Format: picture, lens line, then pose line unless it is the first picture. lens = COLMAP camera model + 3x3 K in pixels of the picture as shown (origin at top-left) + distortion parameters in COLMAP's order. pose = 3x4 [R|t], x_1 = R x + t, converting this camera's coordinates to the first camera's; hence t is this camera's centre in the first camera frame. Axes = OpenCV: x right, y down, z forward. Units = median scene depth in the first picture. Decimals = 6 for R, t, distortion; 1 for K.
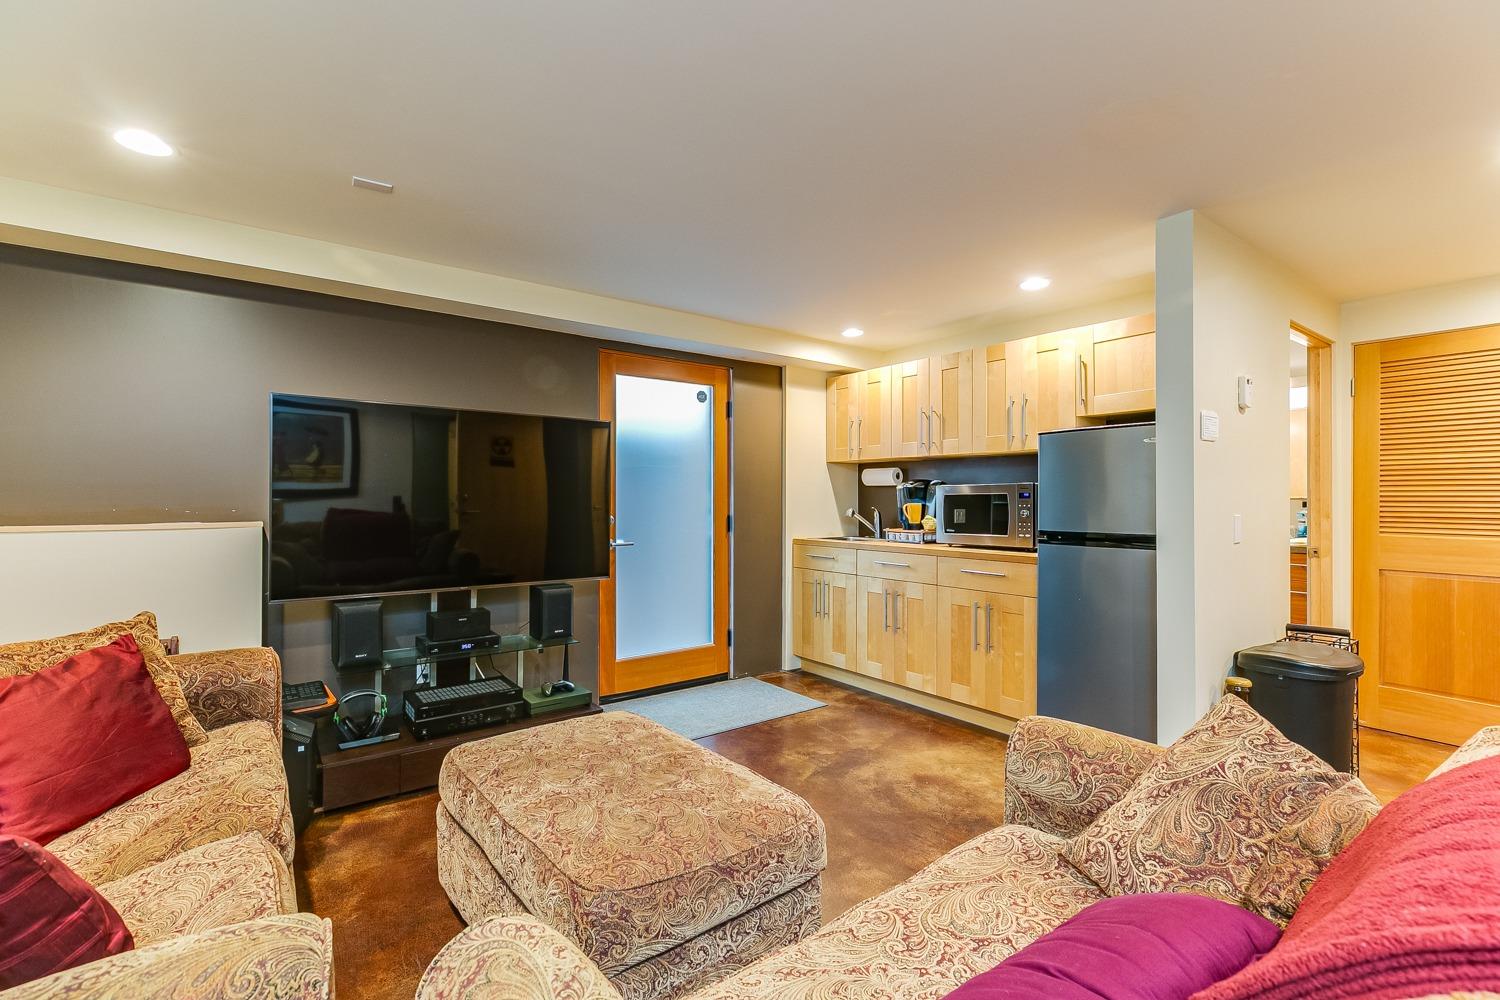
lens RADIAL K [[677.3, 0, 755.3], [0, 677.3, 502.6], [0, 0, 1]] dist [0.007300, -0.000812]
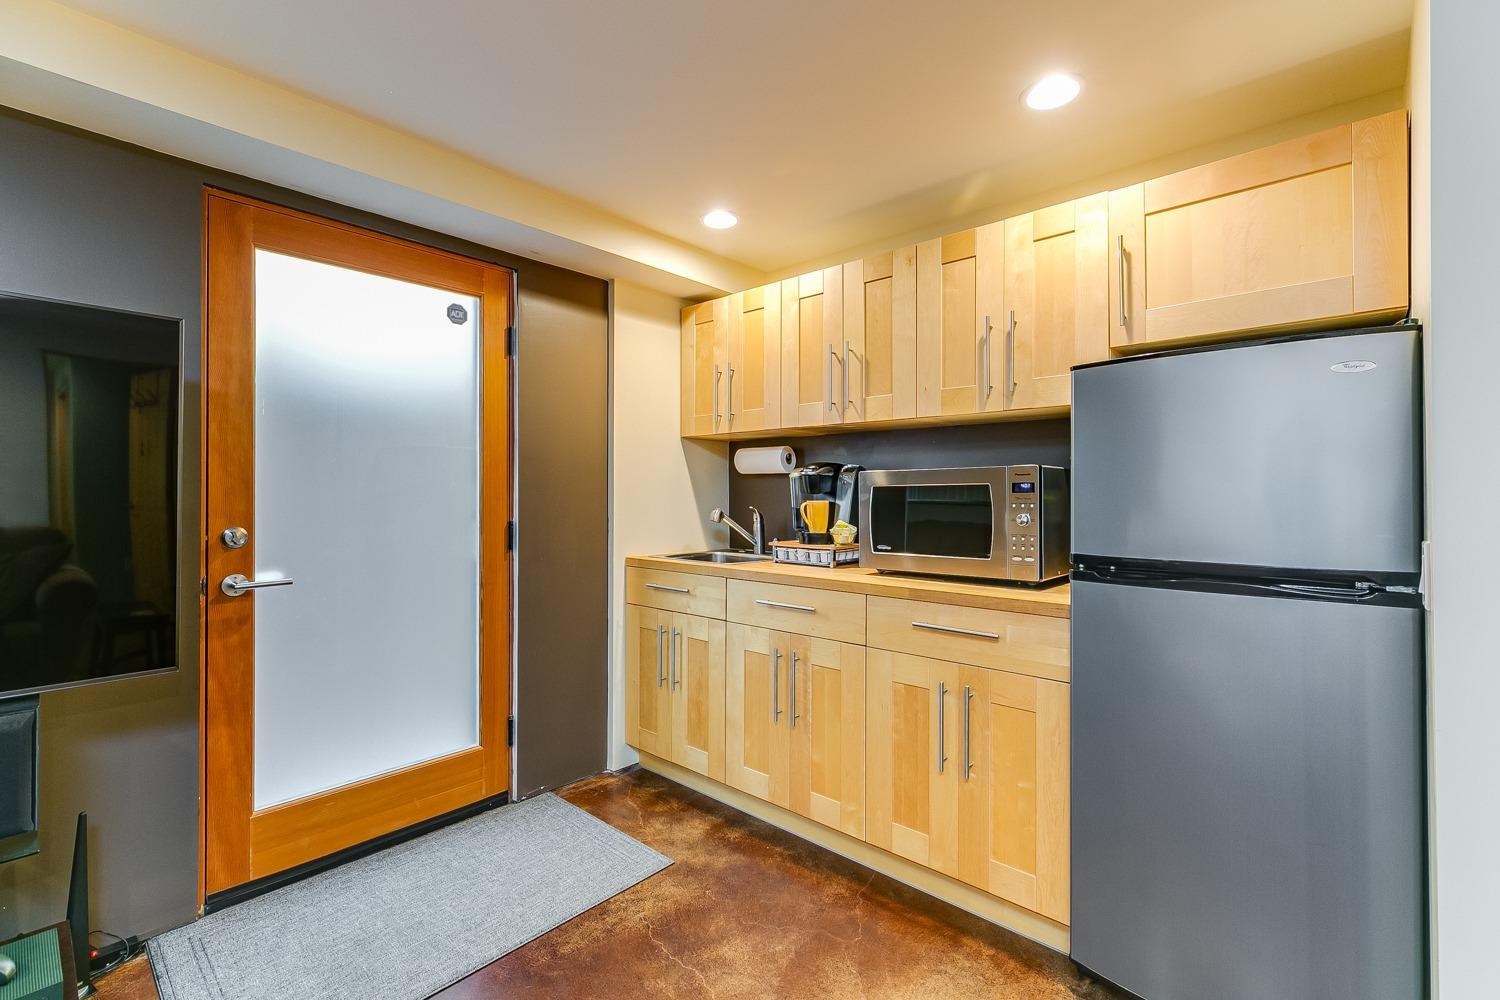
lens RADIAL K [[677.3, 0, 752.6], [0, 677.3, 494.0], [0, 0, 1]] dist [0.007300, -0.000812]
pose [[0.983213, 0.000849, 0.182459, 0.062482], [0.000334, 0.999979, -0.006457, -0.001275], [-0.182460, 0.006410, 0.983192, 0.400762]]
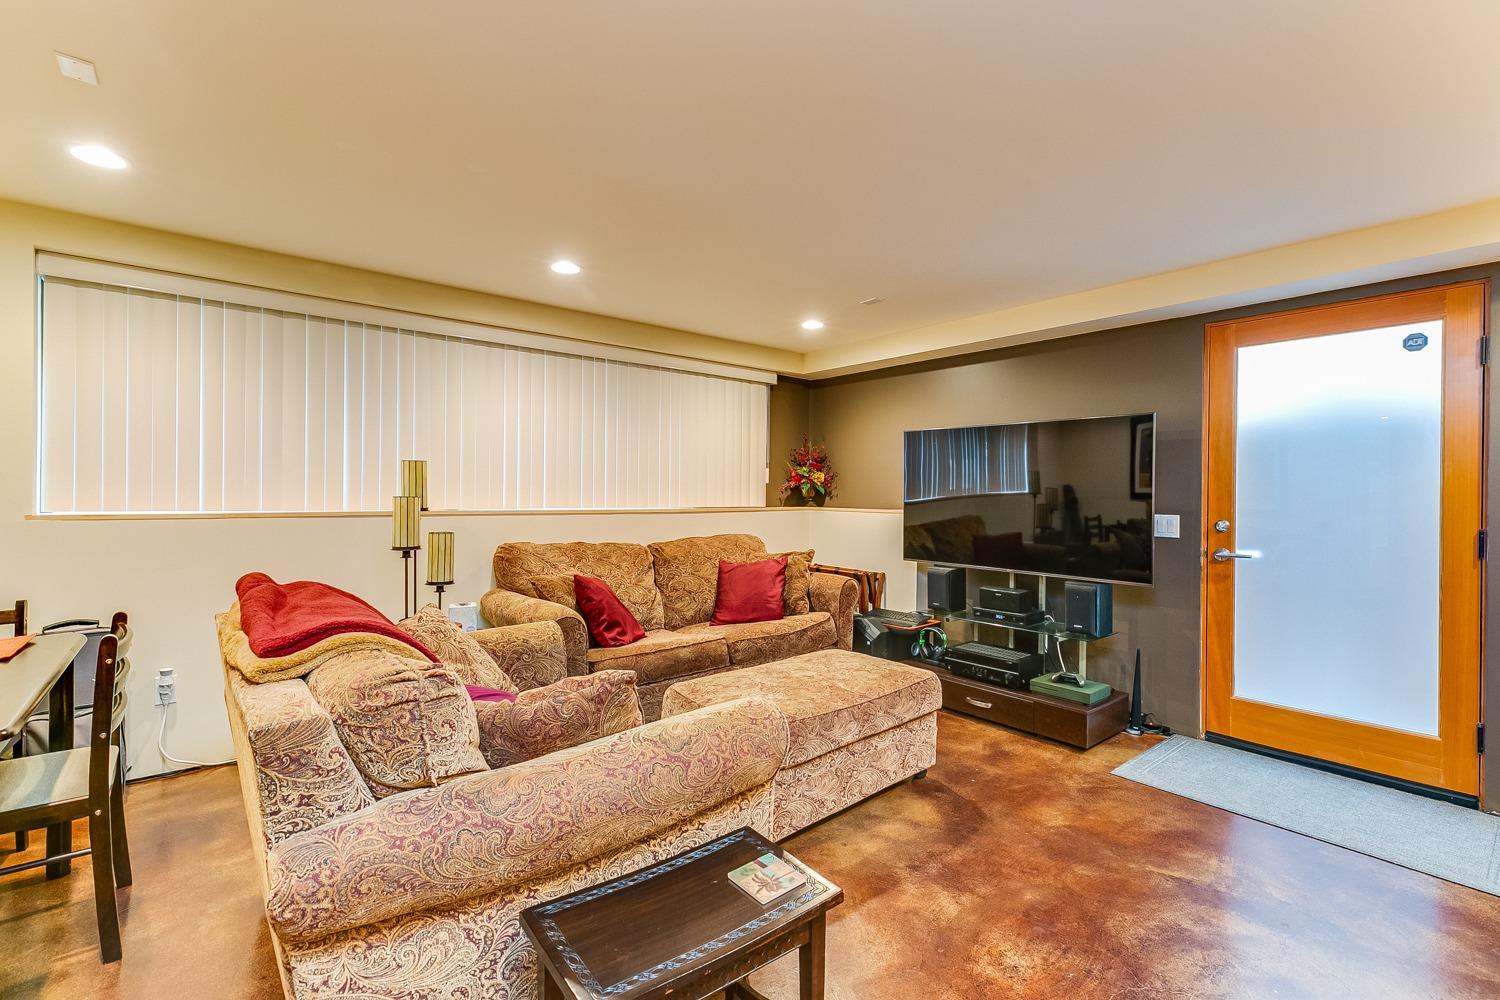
lens RADIAL K [[677.3, 0, 747.7], [0, 677.3, 494.8], [0, 0, 1]] dist [0.007300, -0.000812]
pose [[0.020520, -0.000369, -0.999789, 0.561991], [-0.014678, 0.999892, -0.000670, -0.002080], [0.999682, 0.014688, 0.020513, 0.362595]]
